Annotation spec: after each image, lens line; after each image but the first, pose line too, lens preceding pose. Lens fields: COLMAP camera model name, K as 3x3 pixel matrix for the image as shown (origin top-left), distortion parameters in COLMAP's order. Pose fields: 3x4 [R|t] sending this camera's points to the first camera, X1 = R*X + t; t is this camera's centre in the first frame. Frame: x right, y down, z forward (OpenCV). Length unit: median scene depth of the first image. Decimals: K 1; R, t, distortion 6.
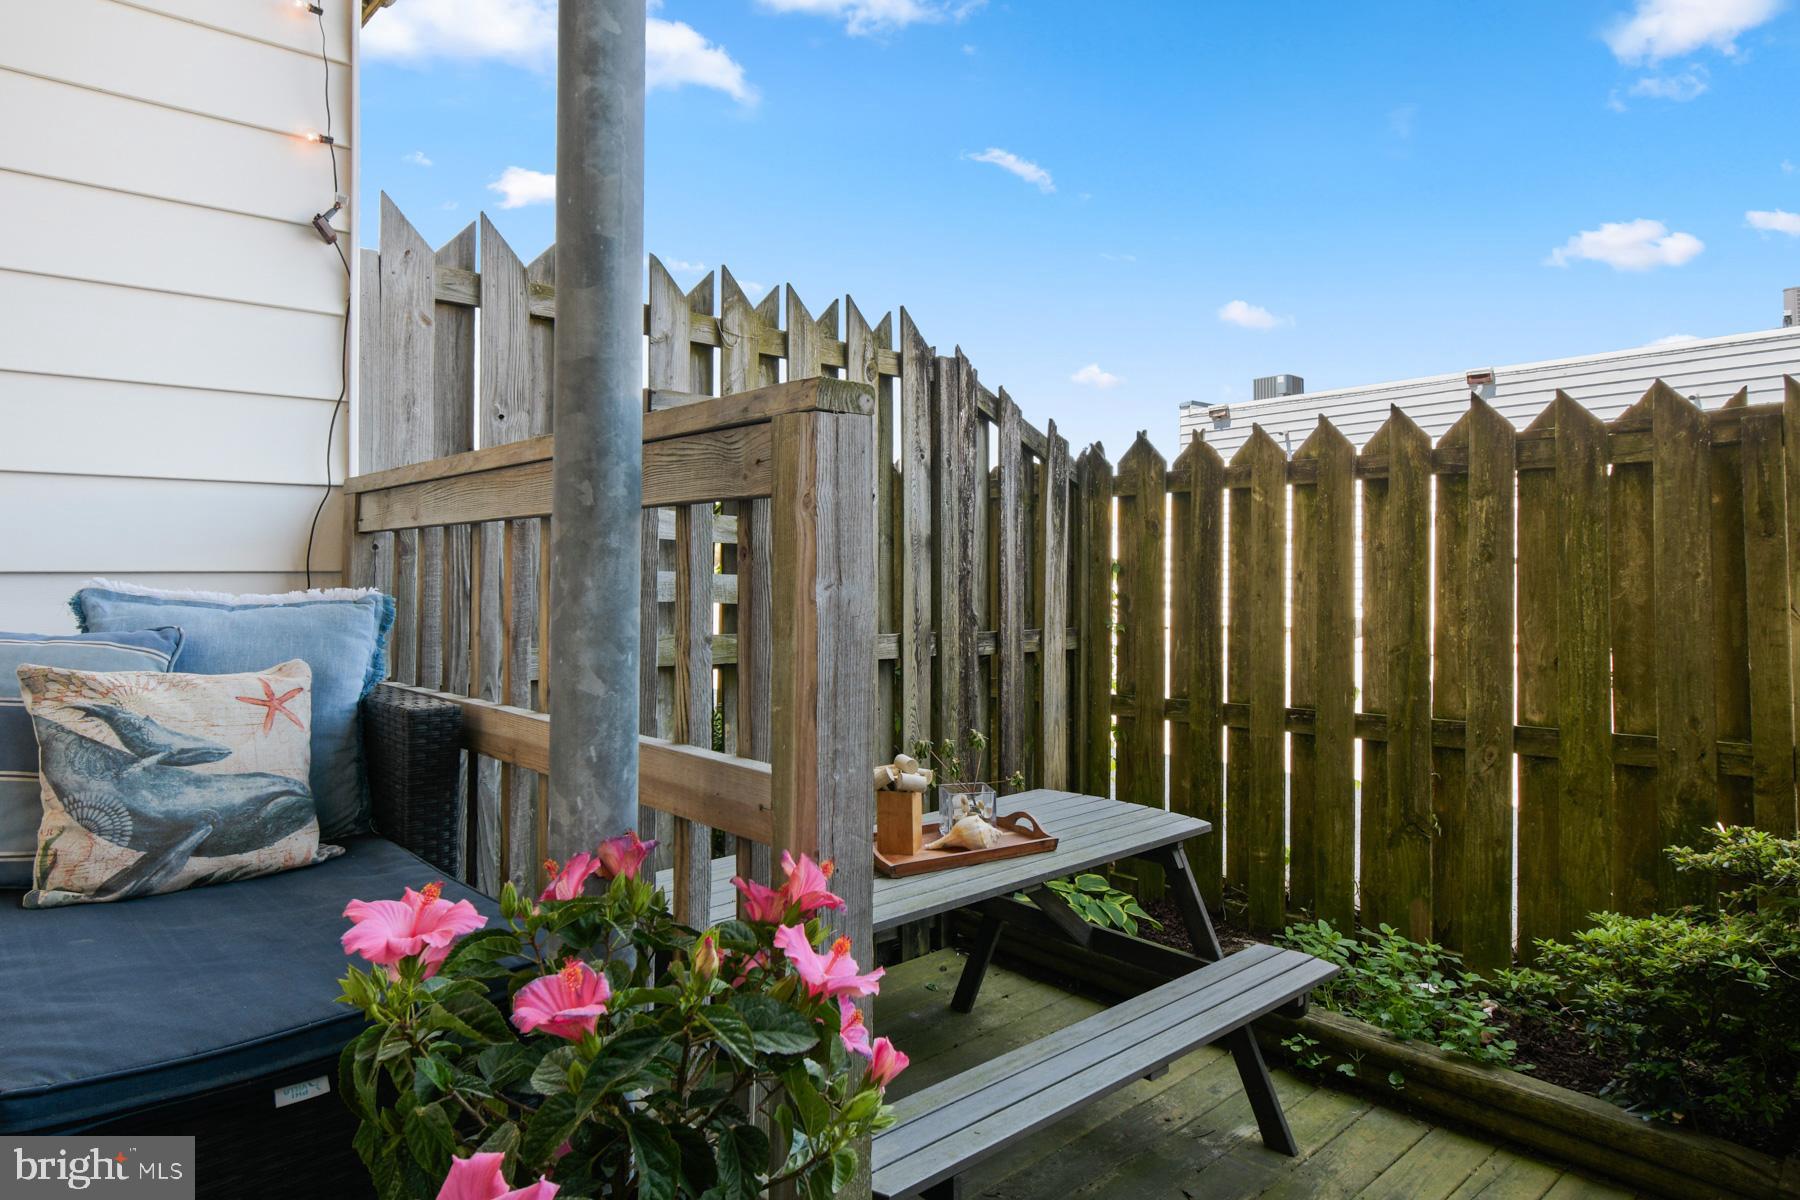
lens RADIAL K [[1101.4, 0, 890.1], [0, 1101.4, 556.1], [0, 0, 1]] dist [0.002877, -0.003078]
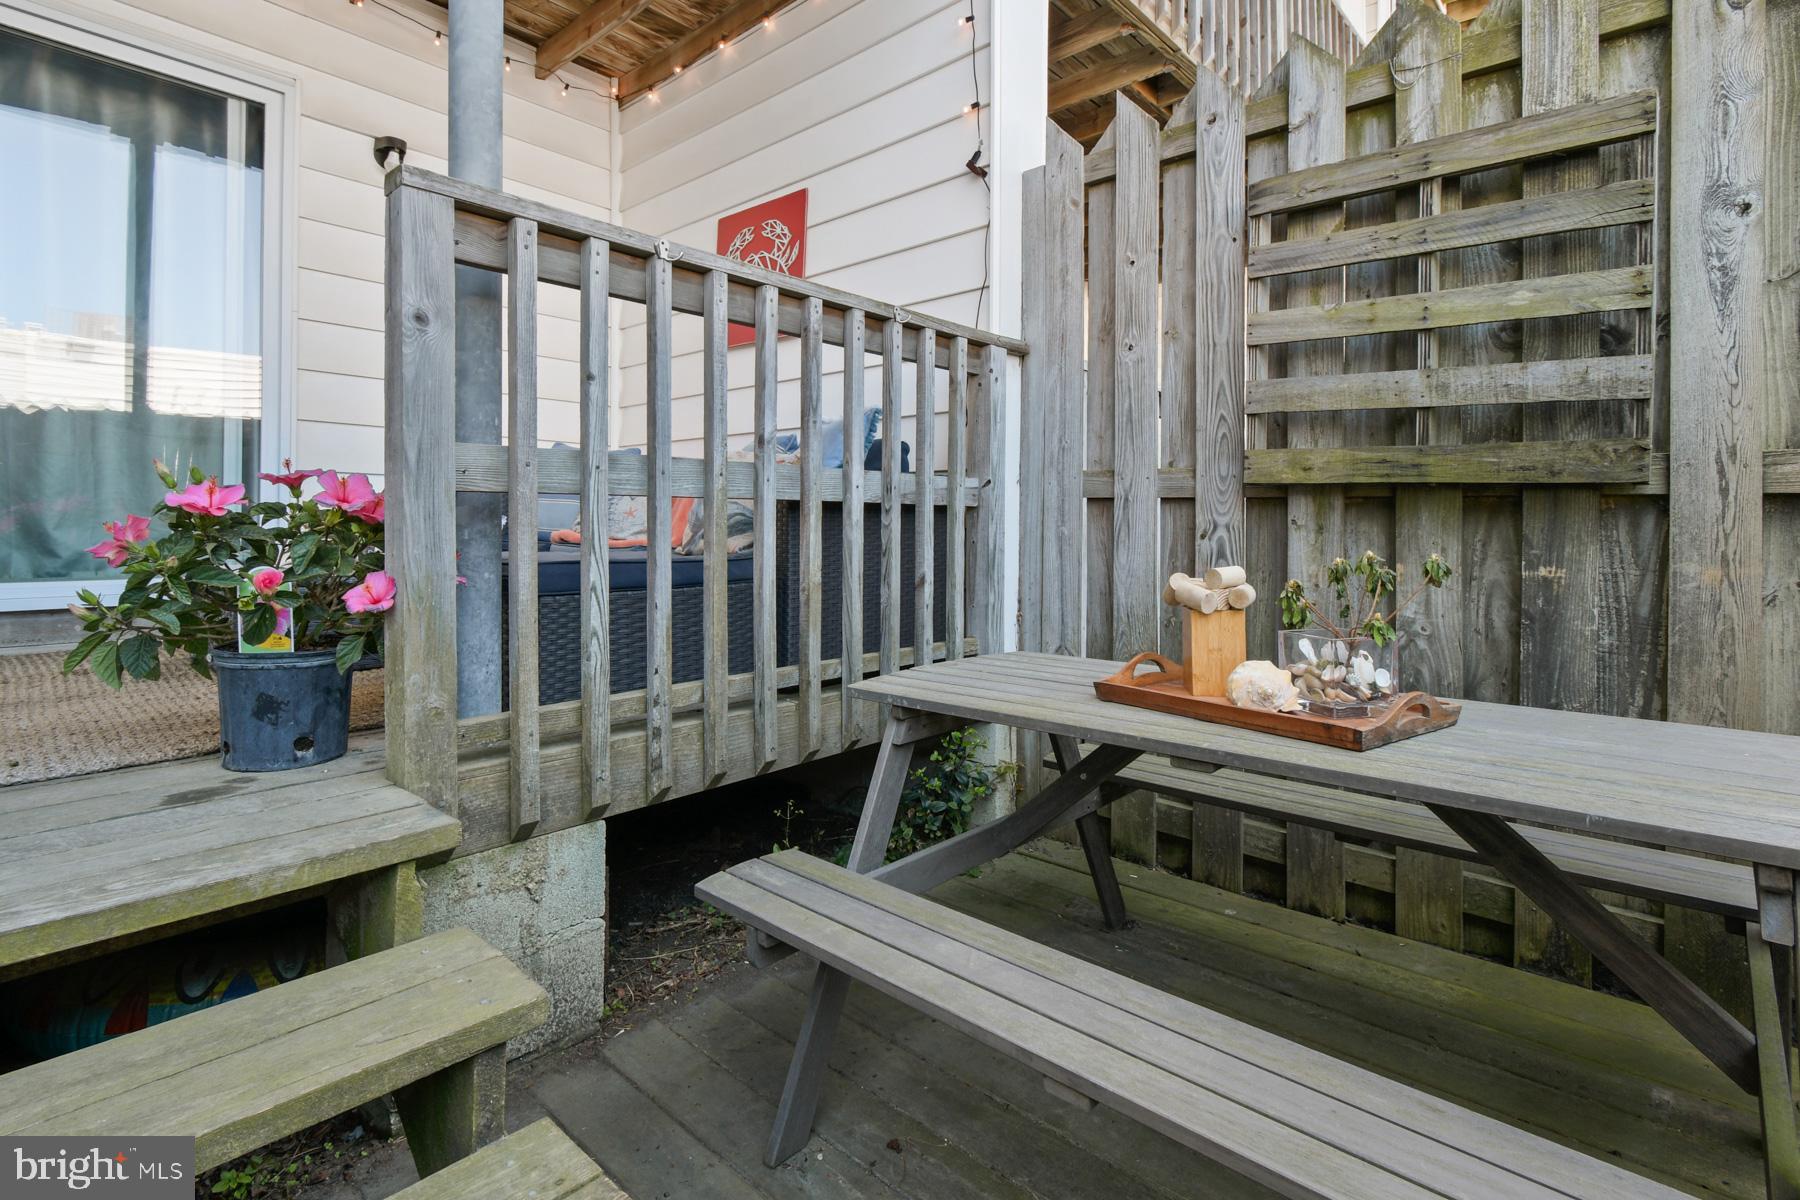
lens RADIAL K [[856.0, 0, 881.3], [0, 856.0, 516.5], [0, 0, 1]] dist [0.002104, -0.001110]
pose [[0.099088, -0.002400, -0.995076, 0.477247], [0.010716, 0.999942, -0.001344, 0.127447], [0.995021, -0.010530, 0.099108, 0.628420]]
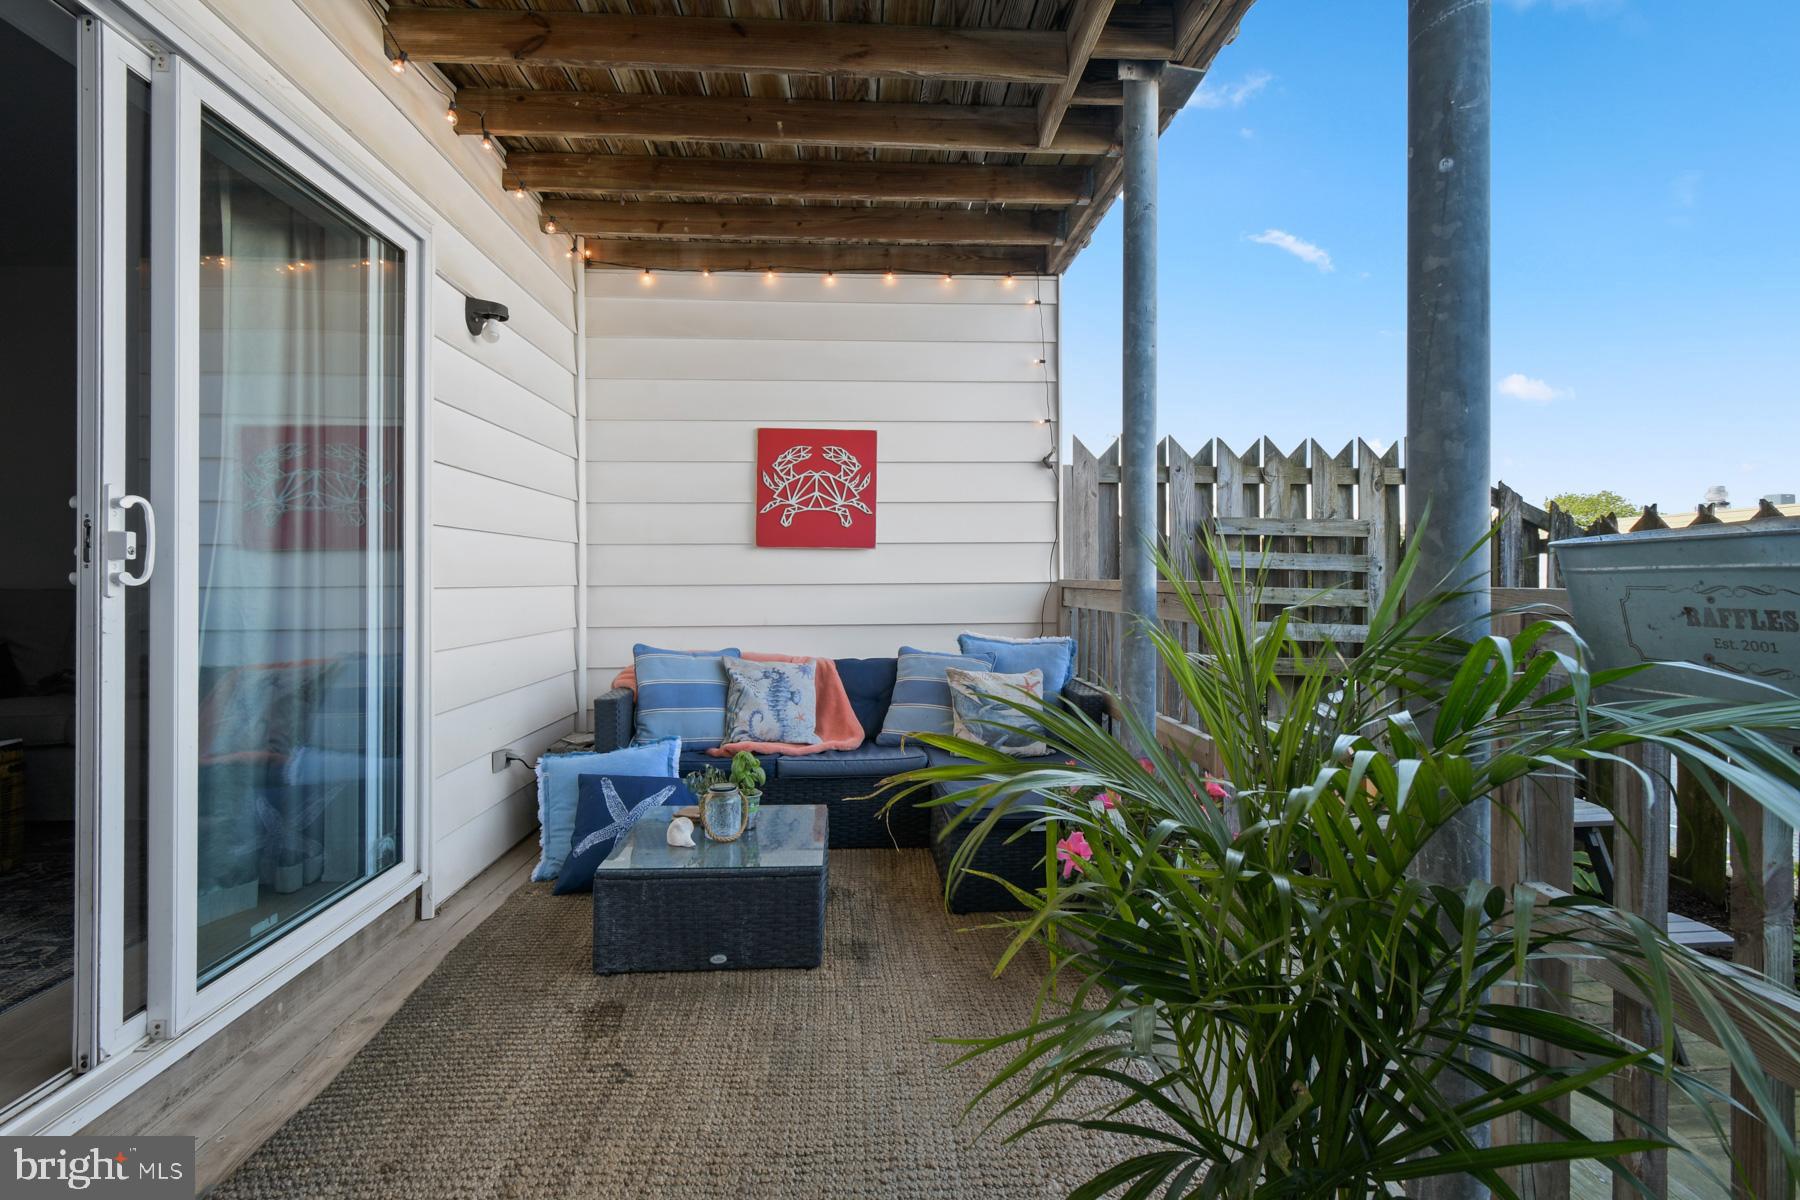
lens RADIAL K [[812.8, 0, 893.5], [0, 812.8, 574.3], [0, 0, 1]] dist [0.001176, -0.000398]
pose [[0.780931, -0.003590, -0.624608, 0.197120], [0.014030, 0.999832, 0.011794, -0.085036], [0.624460, -0.017974, 0.780850, -0.349488]]
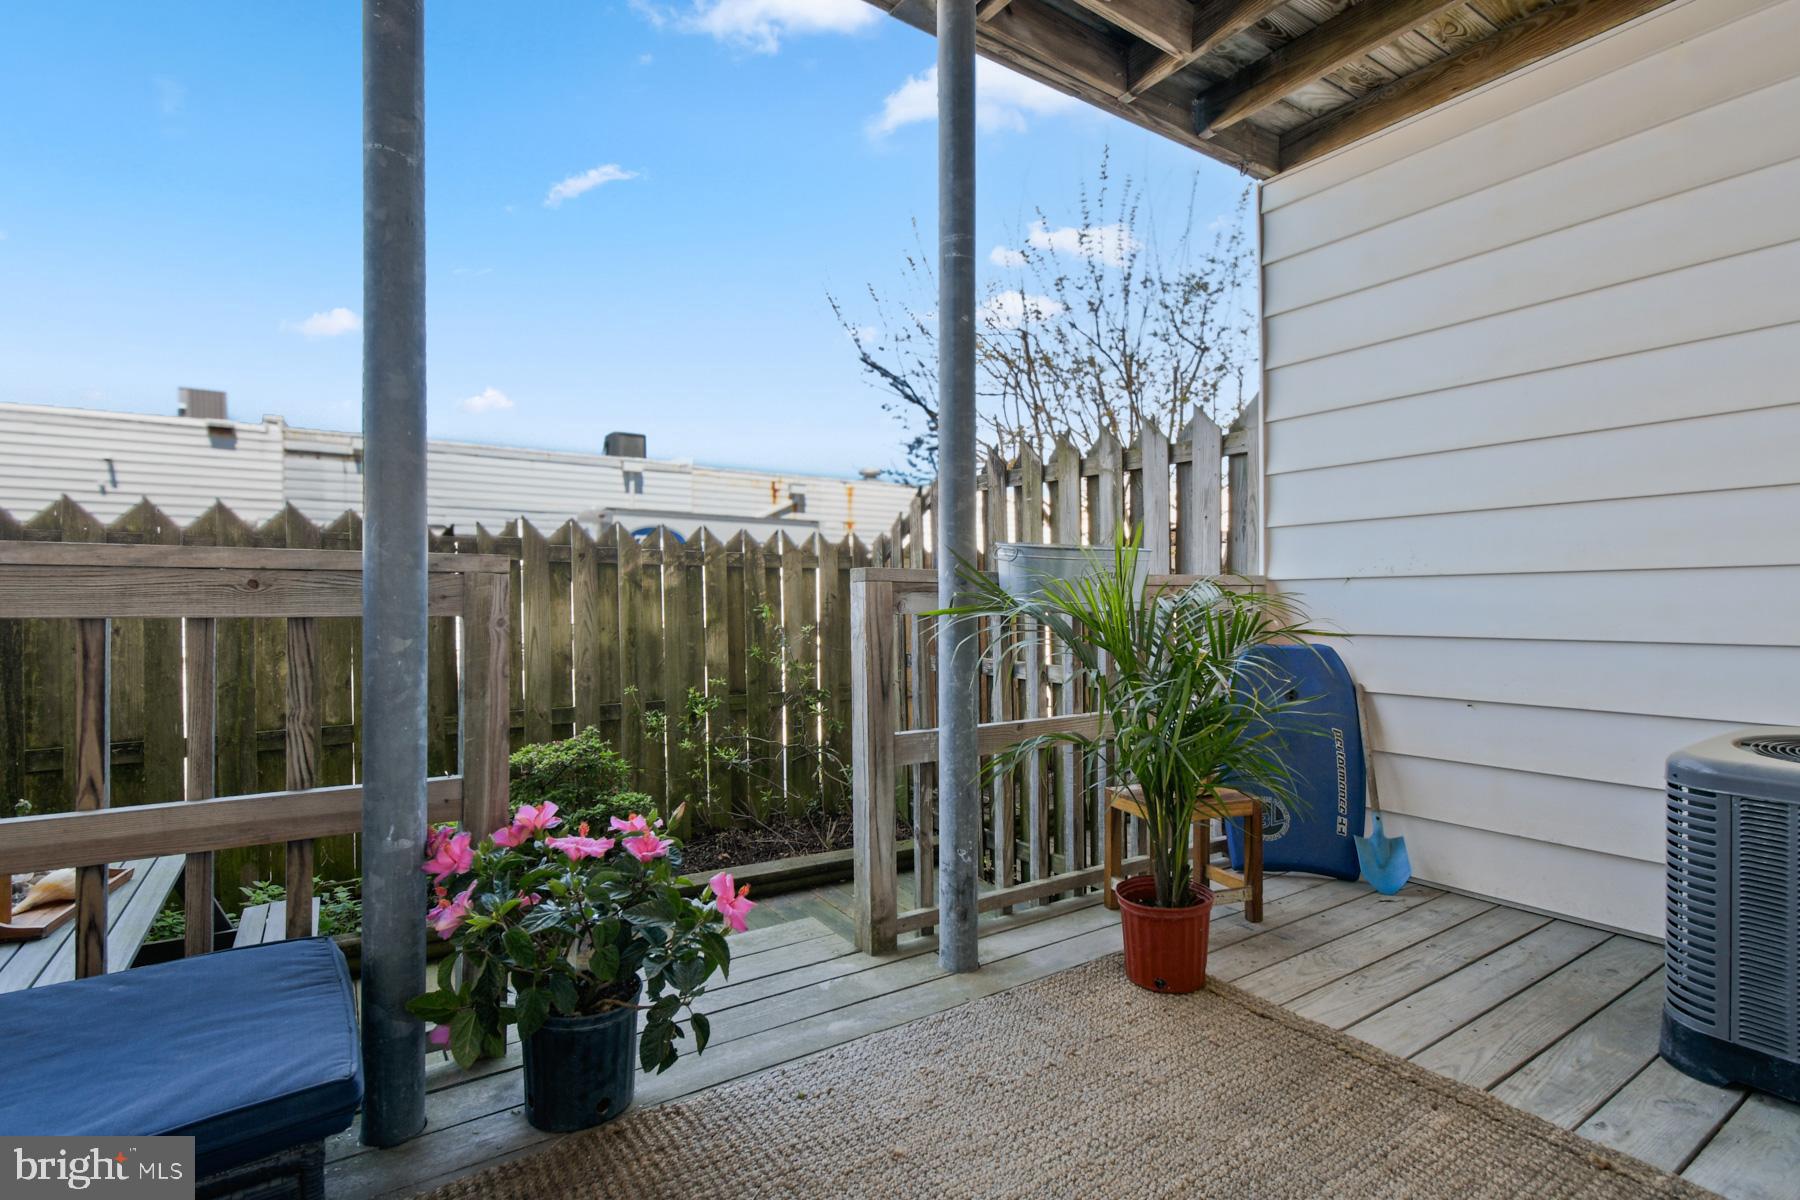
lens RADIAL K [[872.0, 0, 904.0], [0, 872.0, 607.2], [0, 0, 1]] dist [0.002462, -0.000711]
pose [[0.131131, -0.005360, 0.991351, -0.577622], [-0.019126, 0.999786, 0.007936, -0.040063], [-0.991181, -0.020001, 0.131000, 0.055999]]
